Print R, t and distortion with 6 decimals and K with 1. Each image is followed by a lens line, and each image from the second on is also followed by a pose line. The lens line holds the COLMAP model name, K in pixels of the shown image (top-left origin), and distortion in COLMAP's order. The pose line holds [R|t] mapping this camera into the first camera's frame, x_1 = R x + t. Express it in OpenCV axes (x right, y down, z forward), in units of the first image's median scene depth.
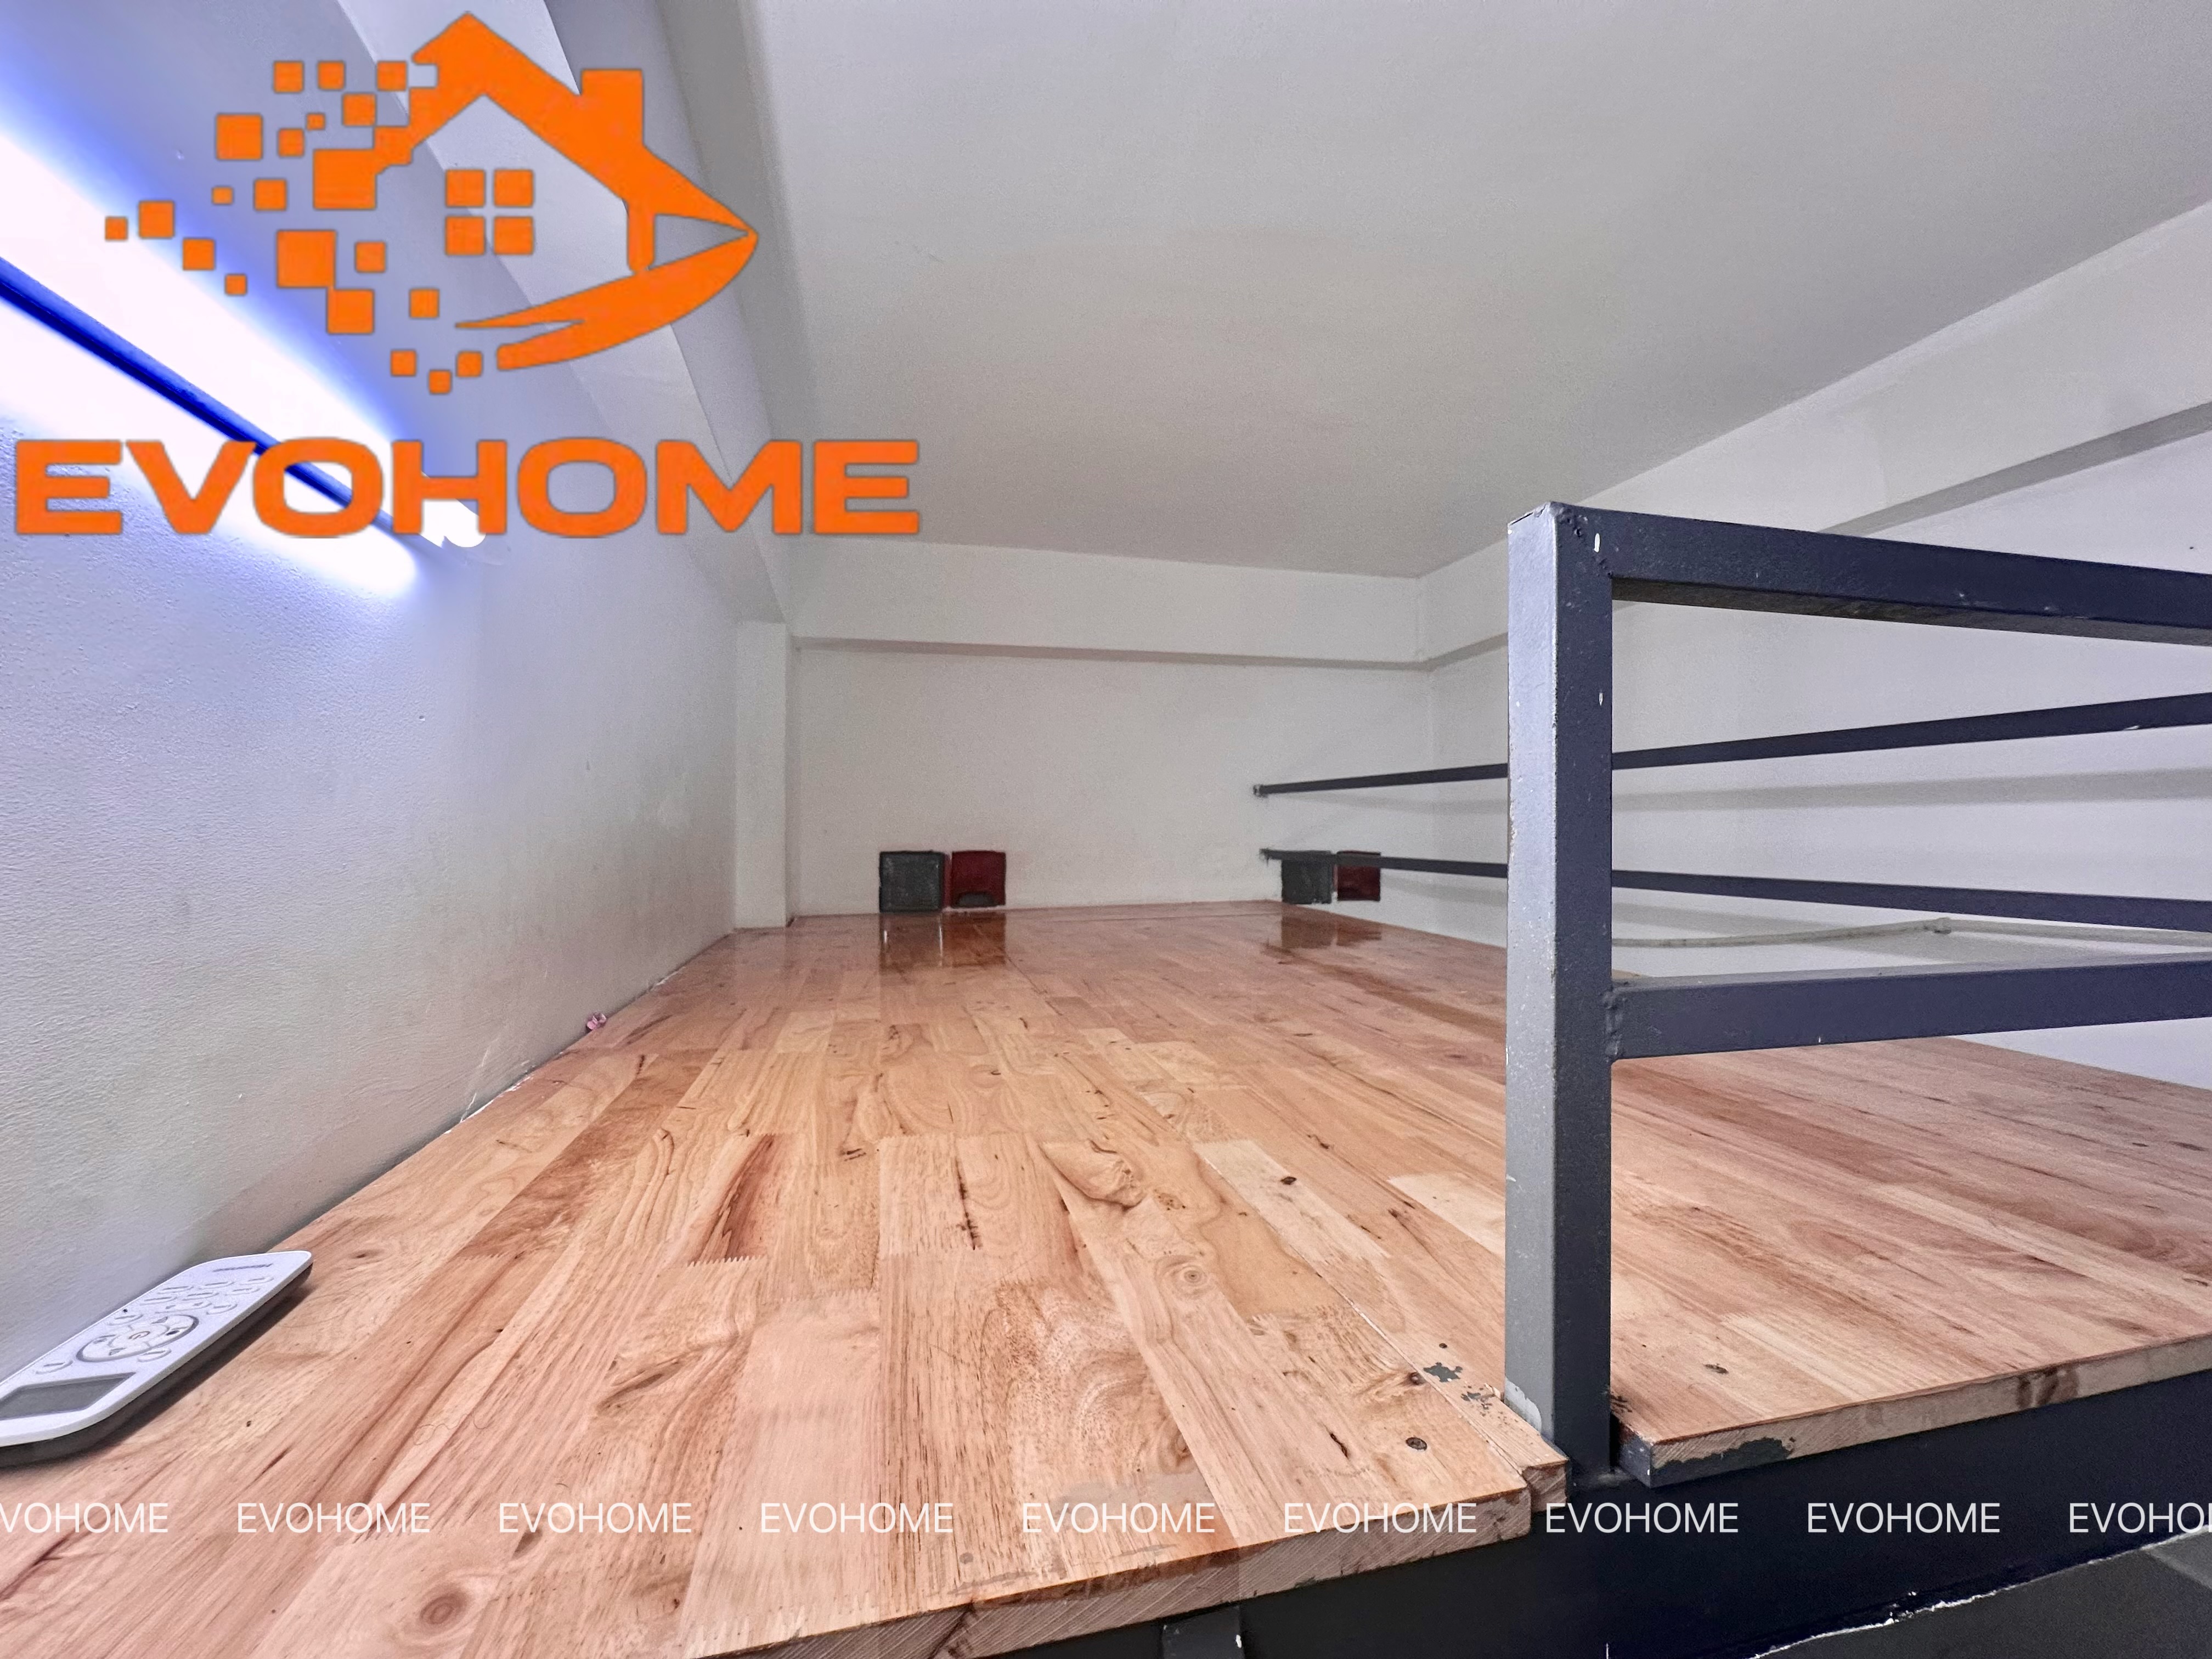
lens RADIAL K [[888.4, 0, 1106.0], [0, 888.4, 829.5], [0, 0, 1]] dist [-0.000553, 0.000183]
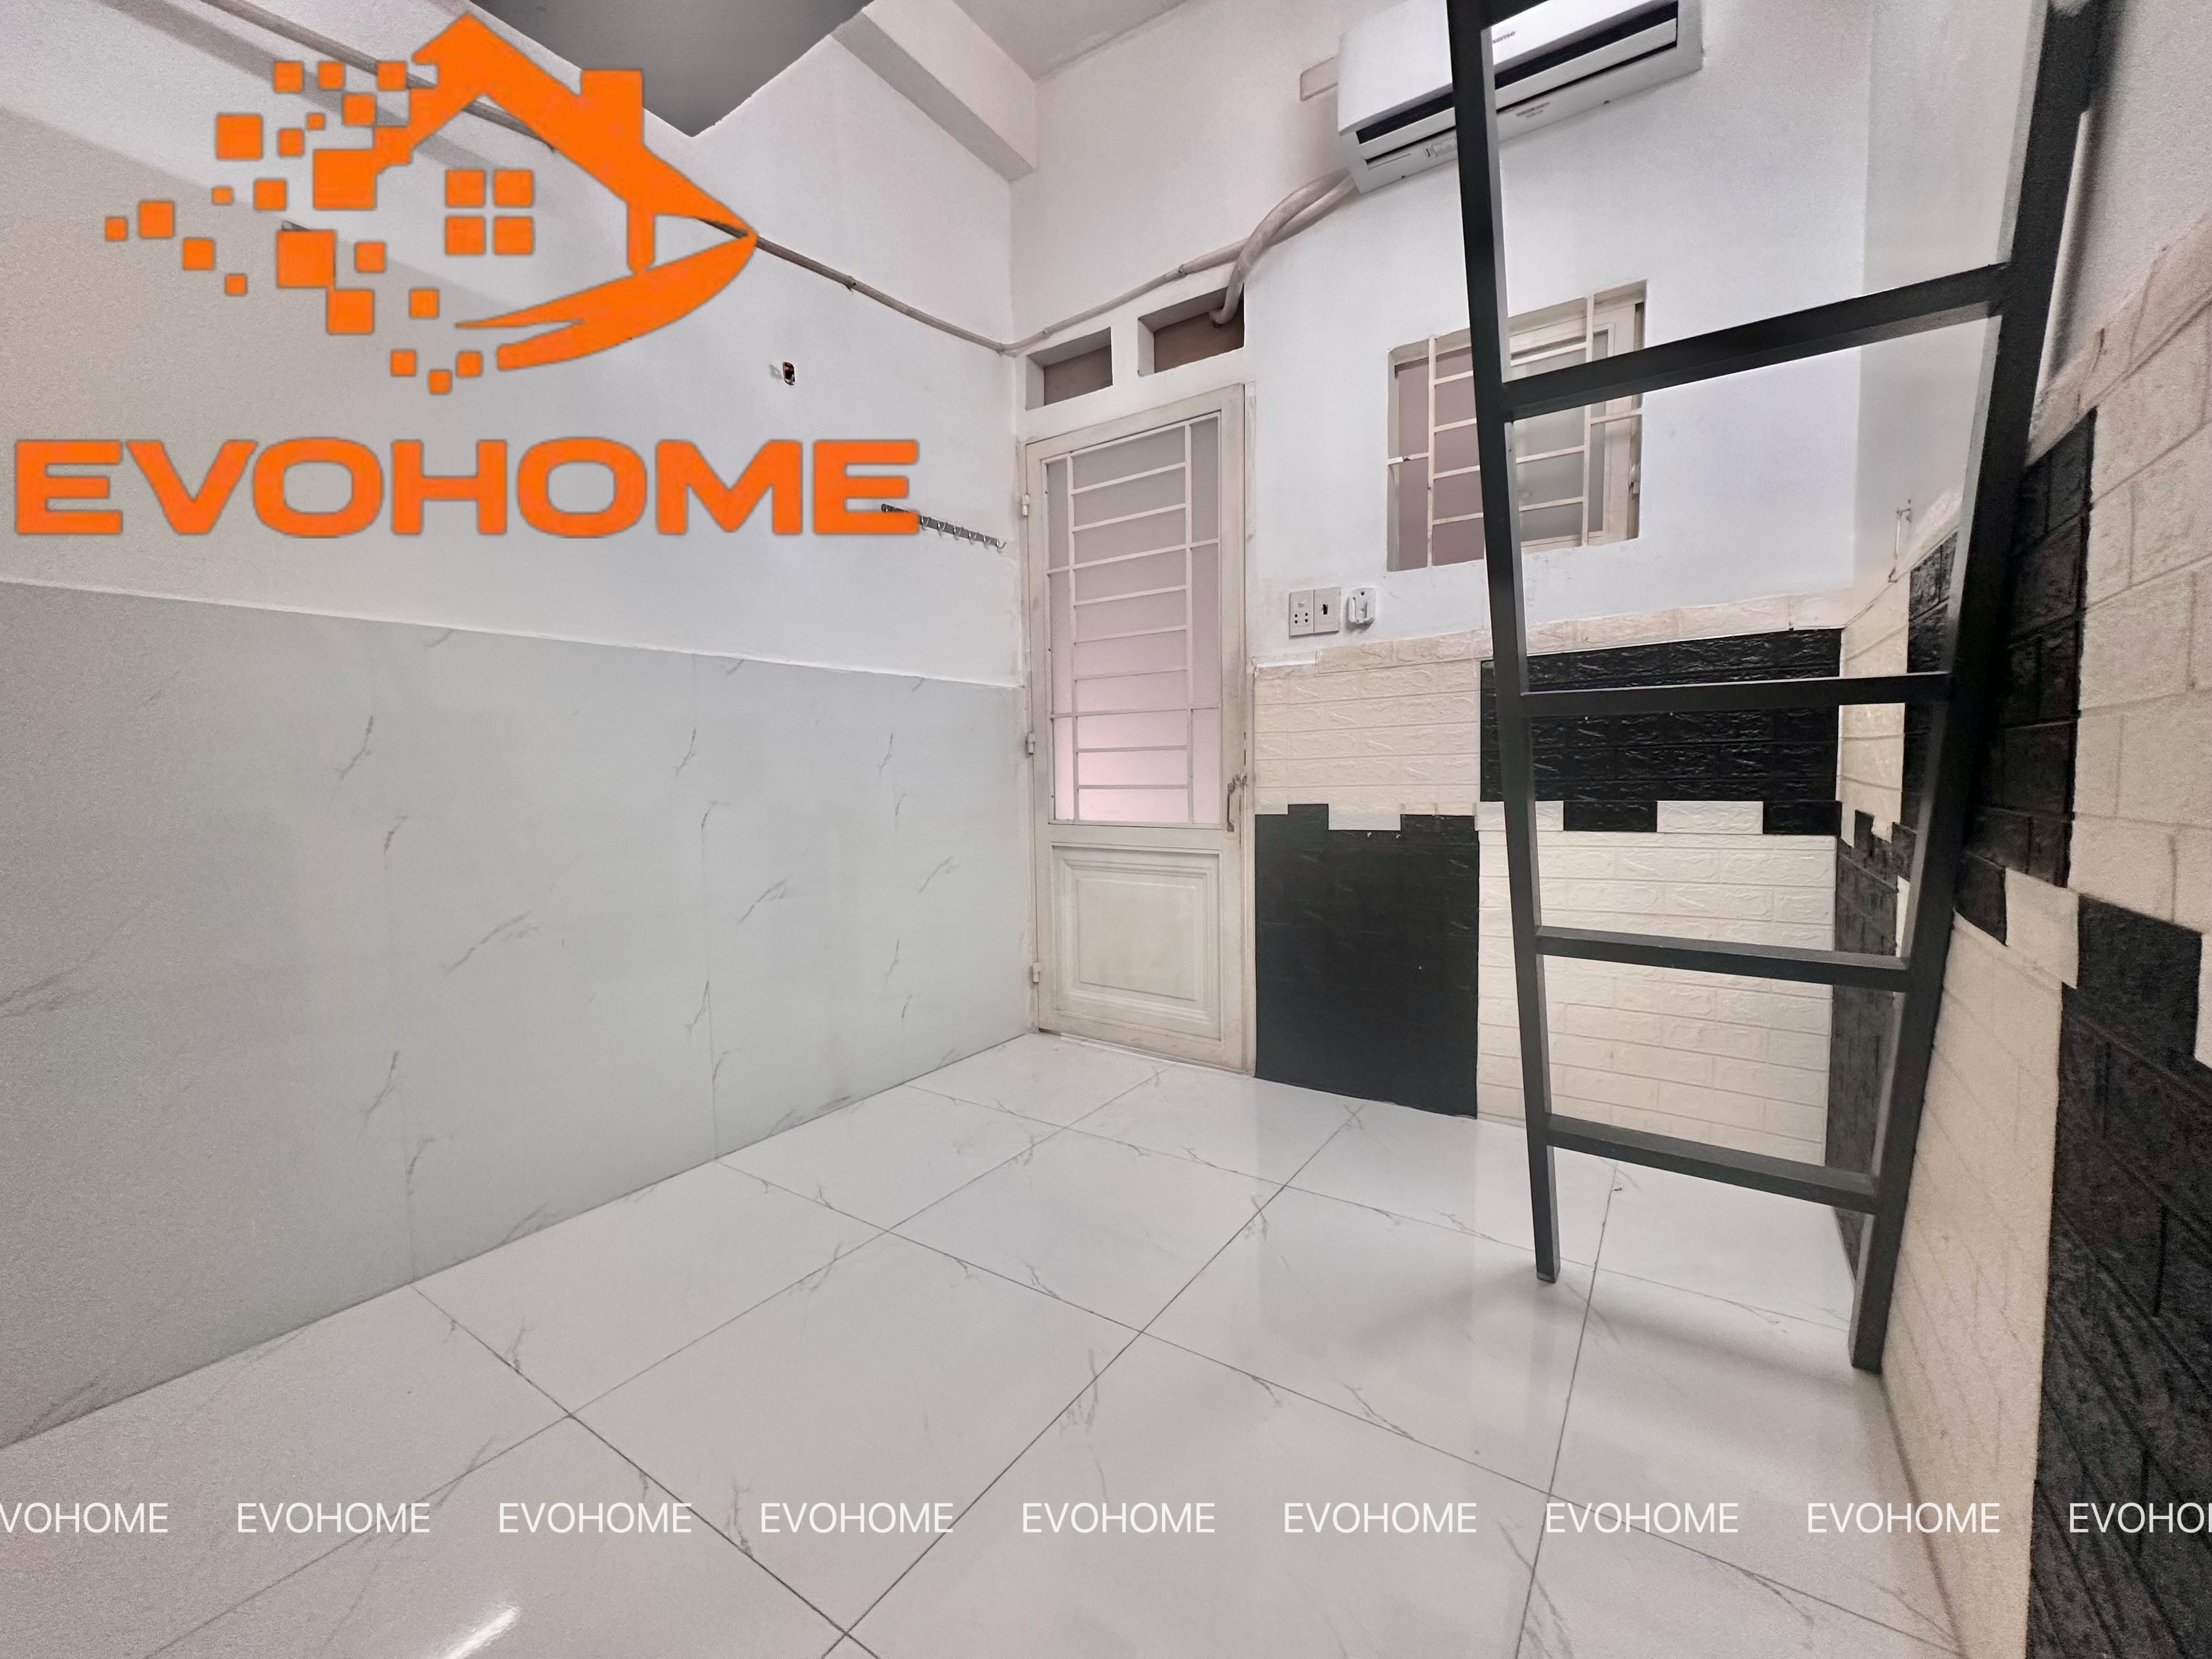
lens RADIAL K [[888.4, 0, 1106.0], [0, 888.4, 829.5], [0, 0, 1]] dist [-0.000553, 0.000183]
pose [[1.000000, -0.000038, 0.000086, -1.478057], [0.000038, 1.000000, 0.000028, -0.000767], [-0.000086, -0.000028, 1.000000, -0.000419]]
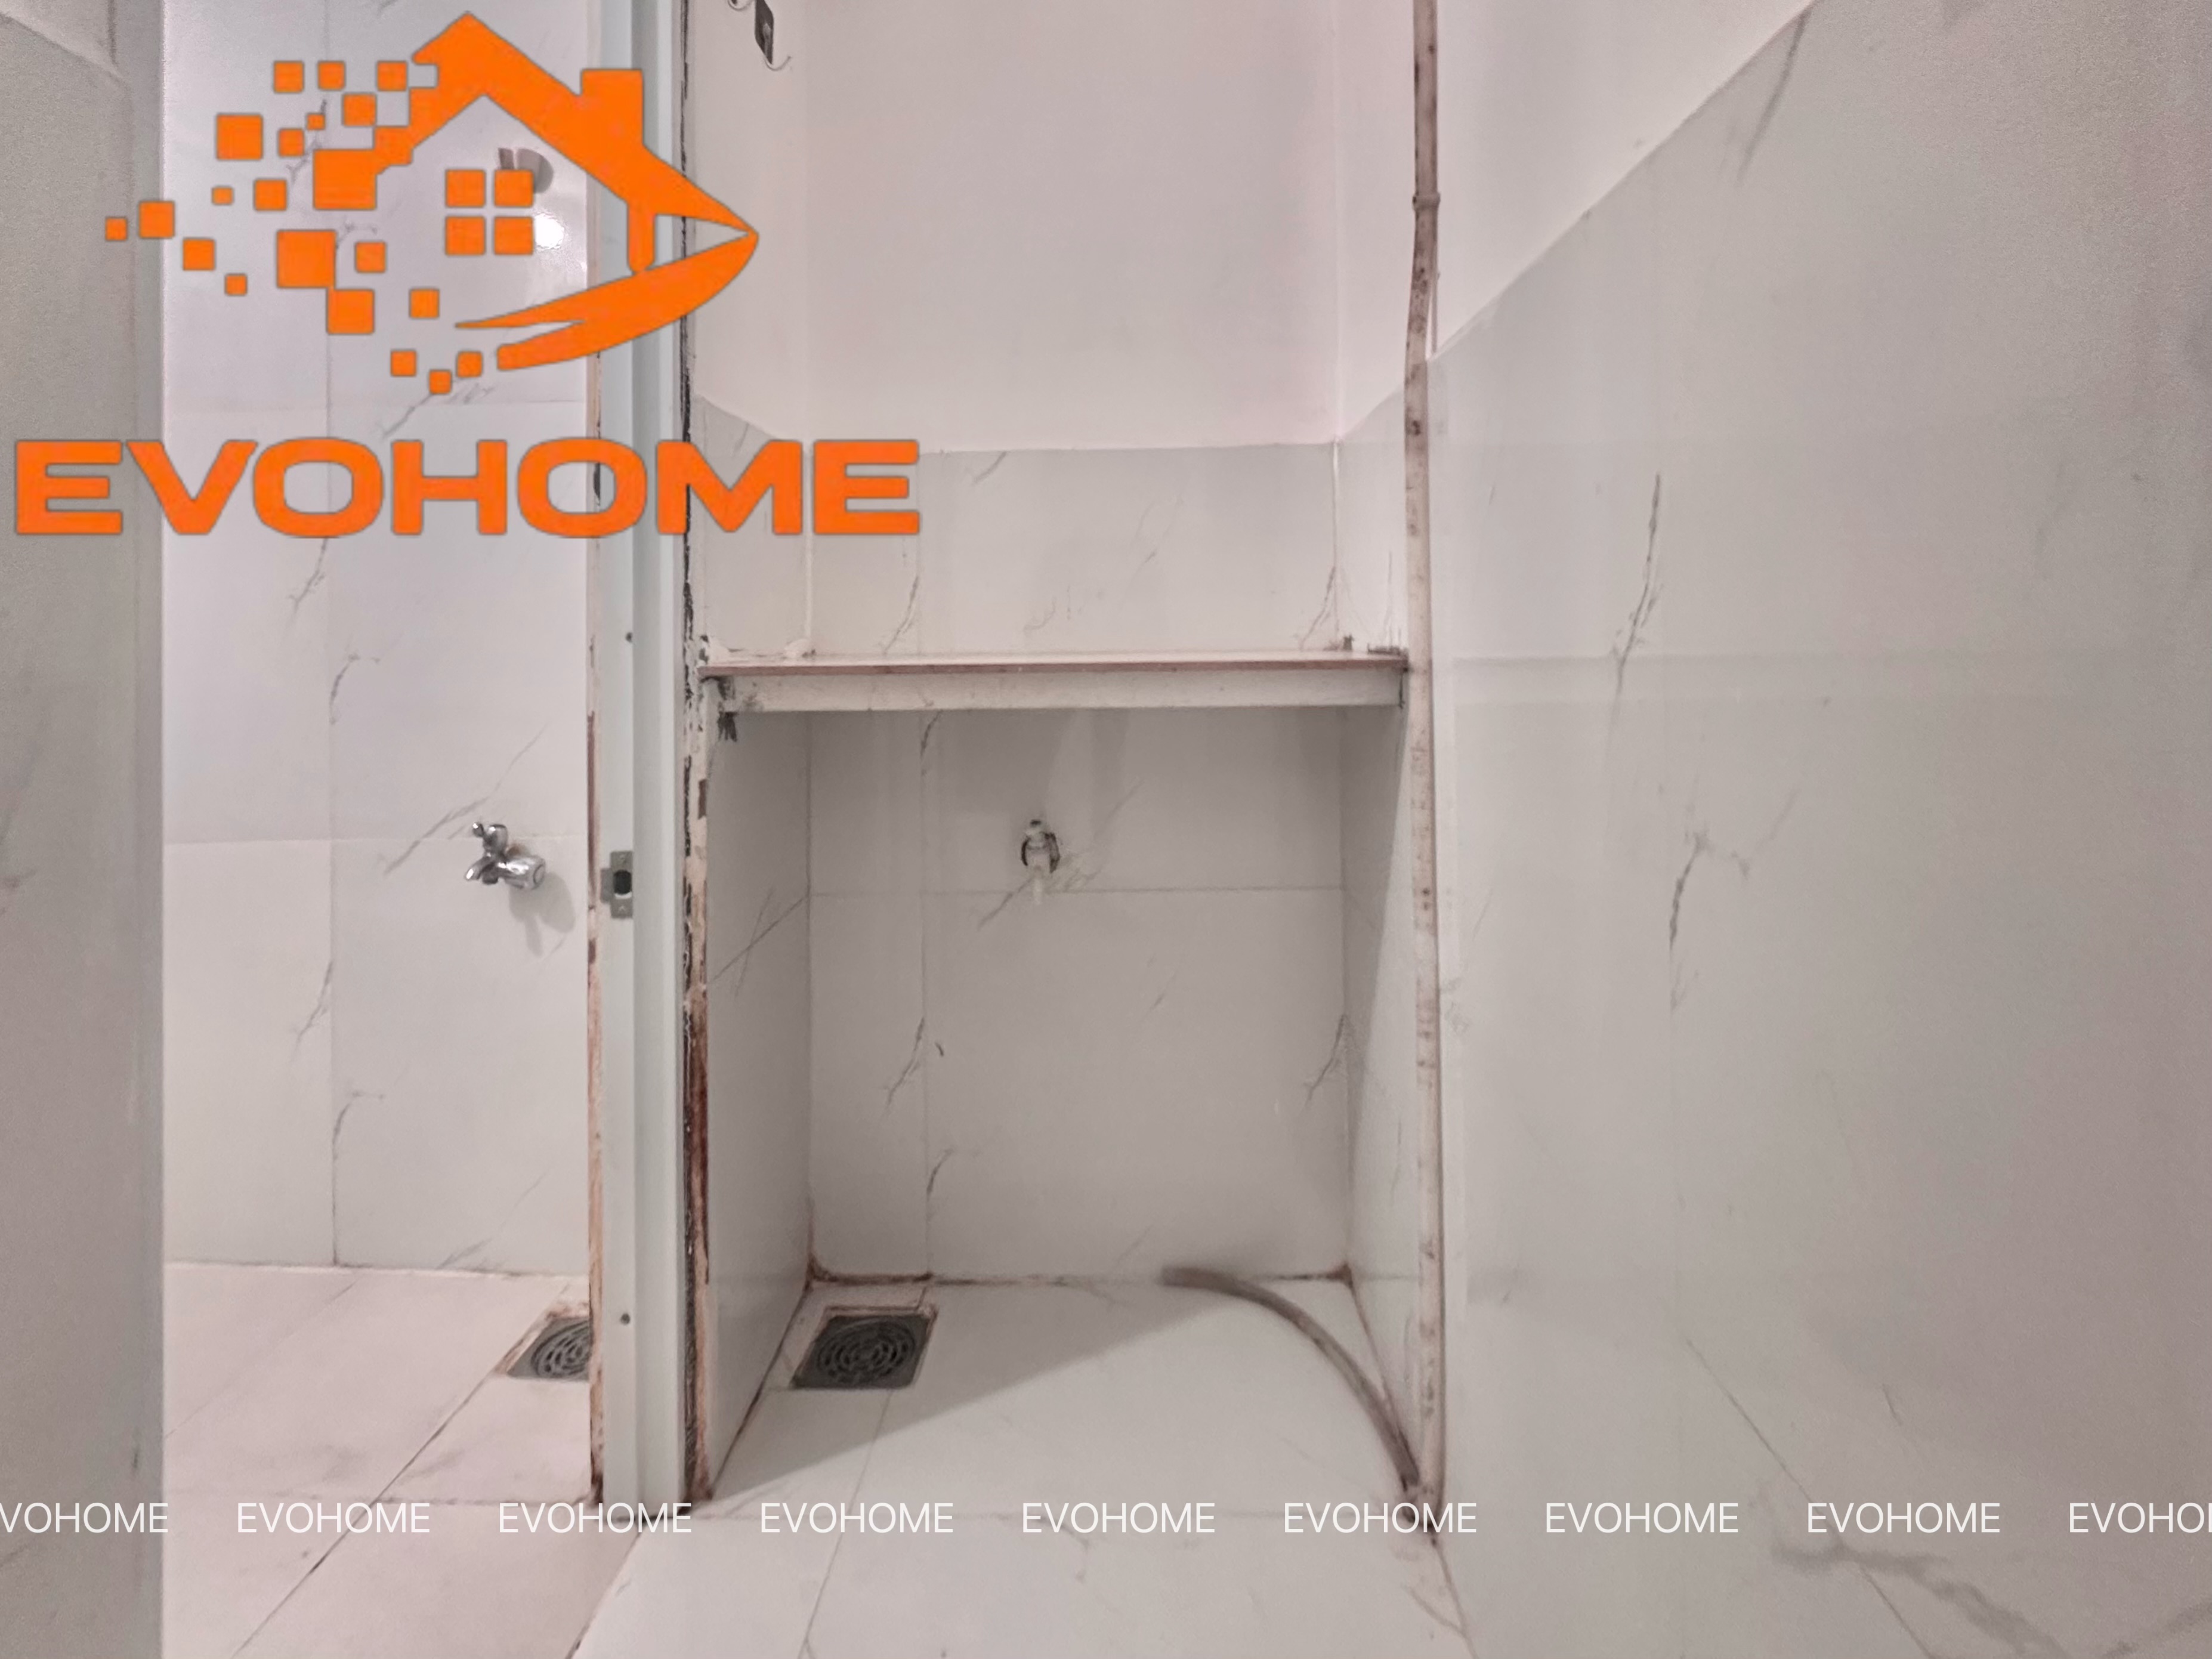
lens RADIAL K [[888.4, 0, 1106.0], [0, 888.4, 829.5], [0, 0, 1]] dist [-0.000553, 0.000183]
pose [[1.000000, -0.000091, 0.000153, -0.297454], [0.000091, 1.000000, 0.000080, -0.002296], [-0.000153, -0.000080, 1.000000, -0.002526]]
